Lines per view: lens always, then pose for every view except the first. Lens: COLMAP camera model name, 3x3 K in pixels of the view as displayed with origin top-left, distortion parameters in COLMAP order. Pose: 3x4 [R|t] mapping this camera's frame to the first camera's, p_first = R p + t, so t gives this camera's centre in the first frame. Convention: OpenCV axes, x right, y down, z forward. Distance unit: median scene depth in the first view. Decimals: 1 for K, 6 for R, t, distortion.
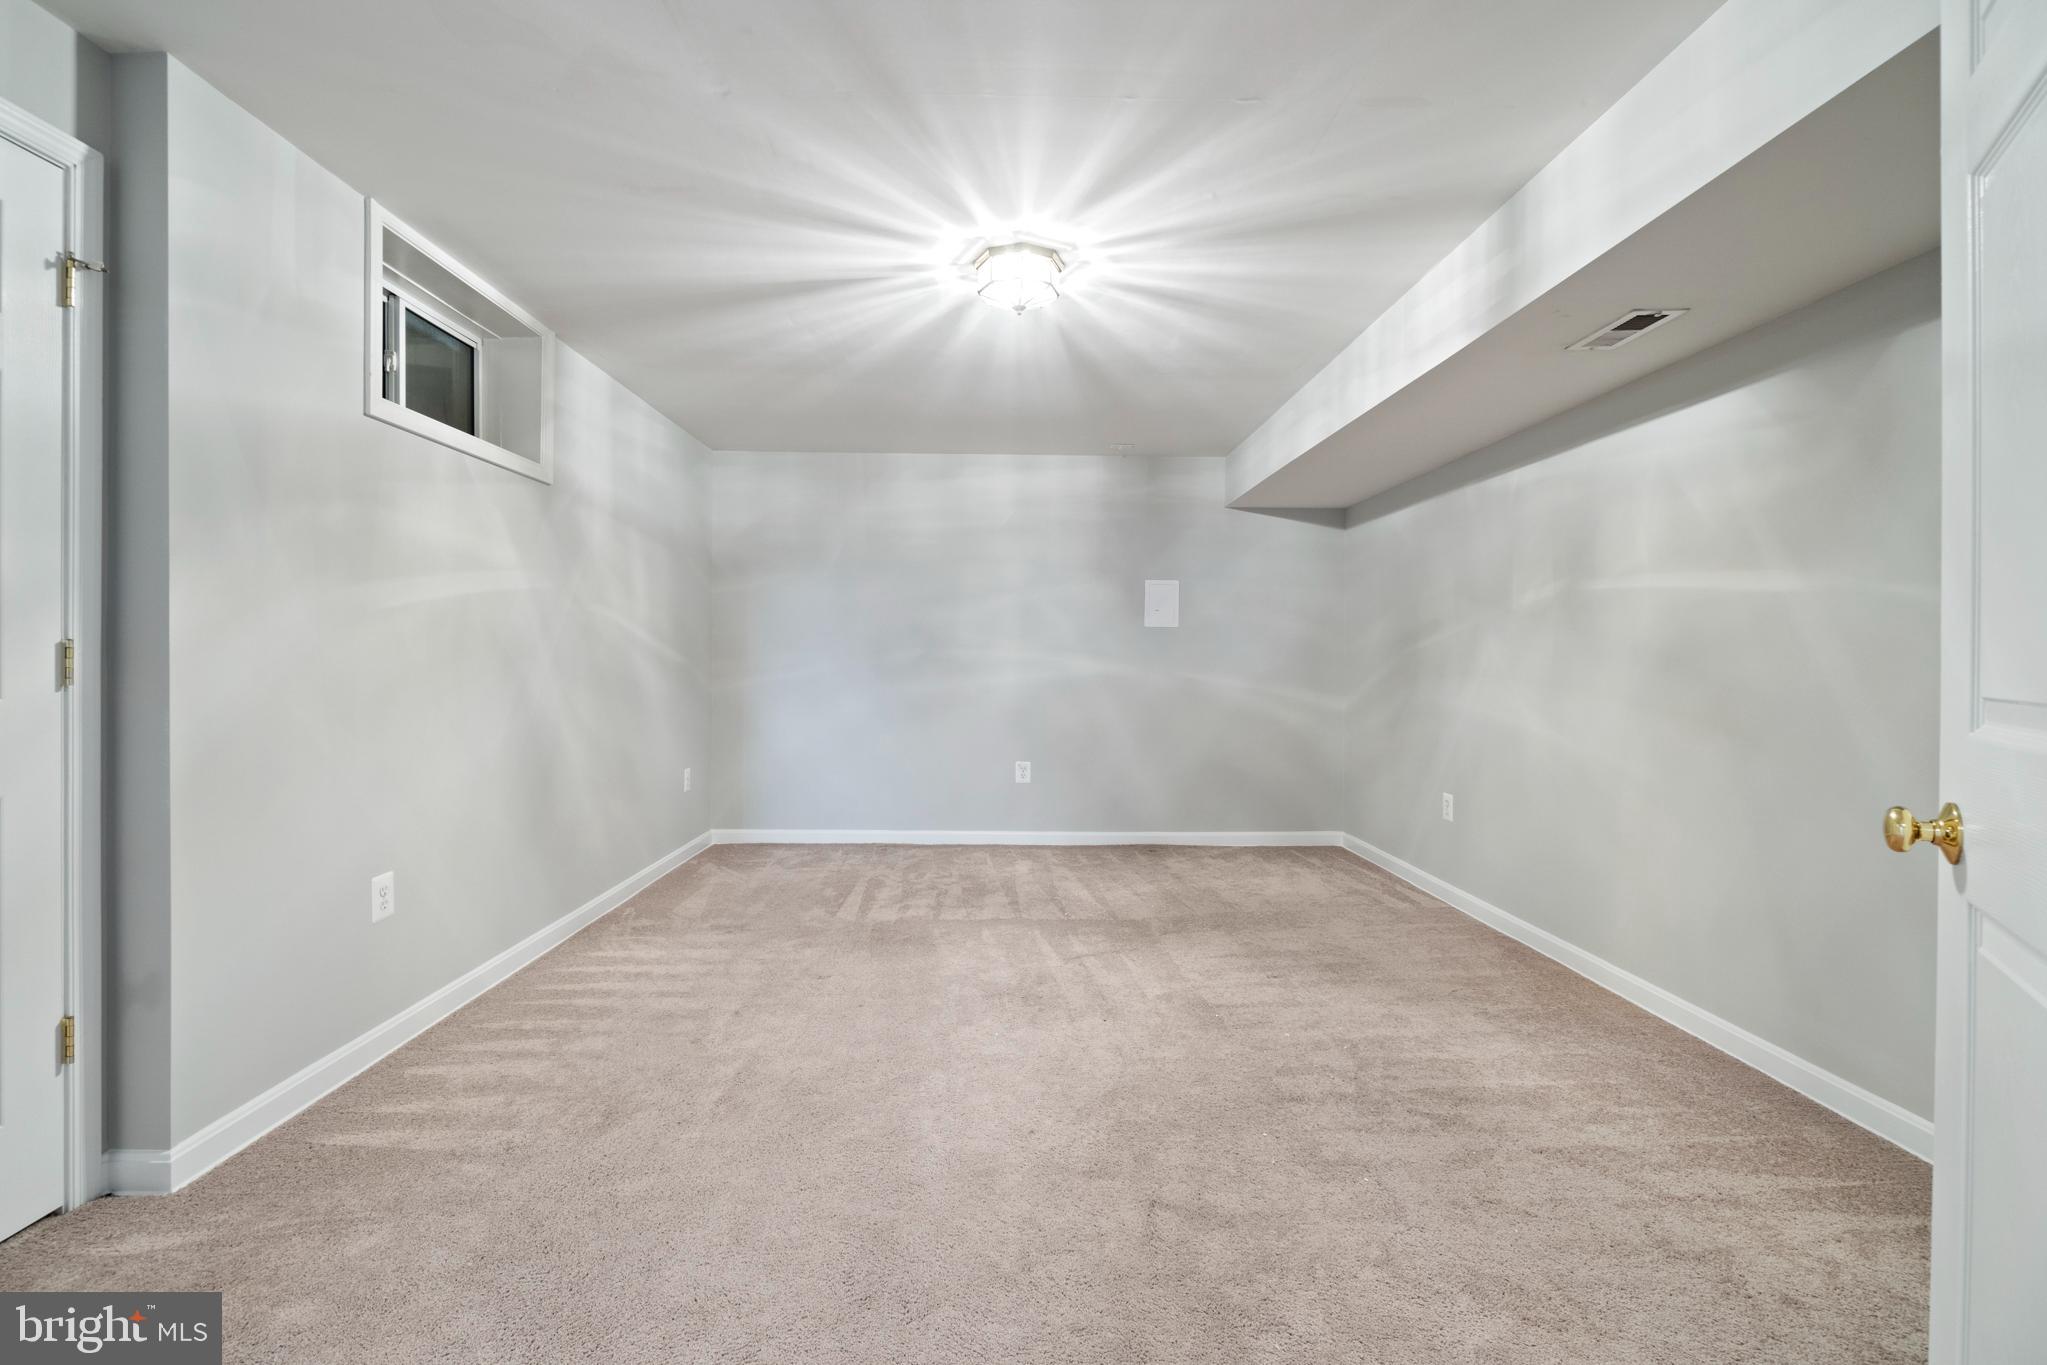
lens RADIAL K [[882.8, 0, 1014.4], [0, 882.8, 671.6], [0, 0, 1]] dist [0.000566, 0.000089]
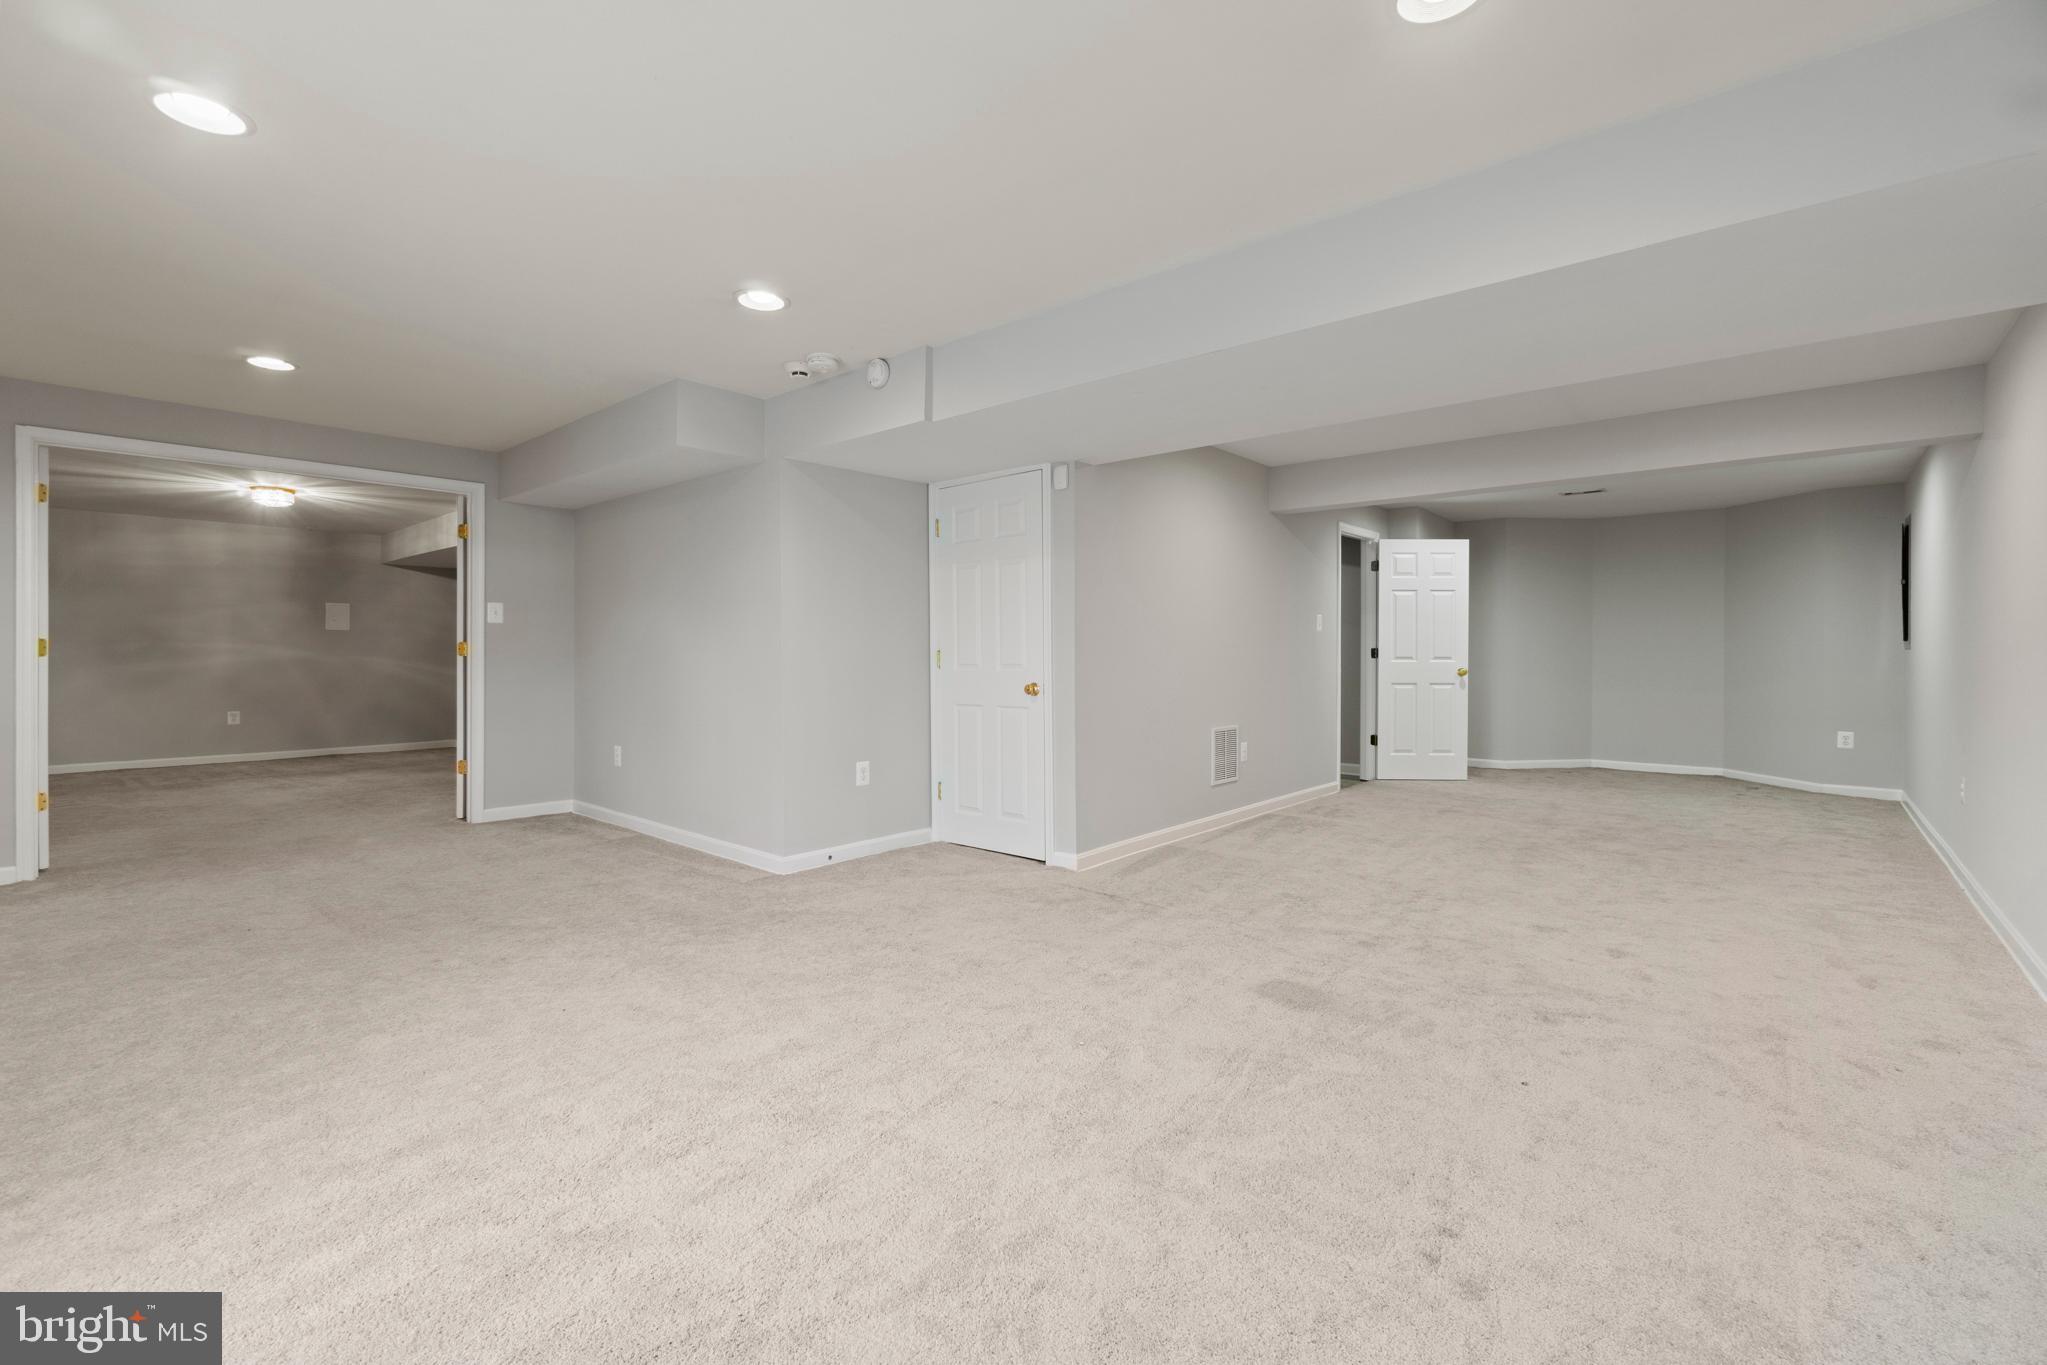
lens RADIAL K [[882.8, 0, 1014.4], [0, 882.8, 671.6], [0, 0, 1]] dist [0.000566, 0.000089]
pose [[0.704967, -0.018292, 0.709004, -0.130986], [0.002258, 0.999720, 0.023548, -0.006414], [-0.709237, -0.015000, 0.704811, -1.187934]]
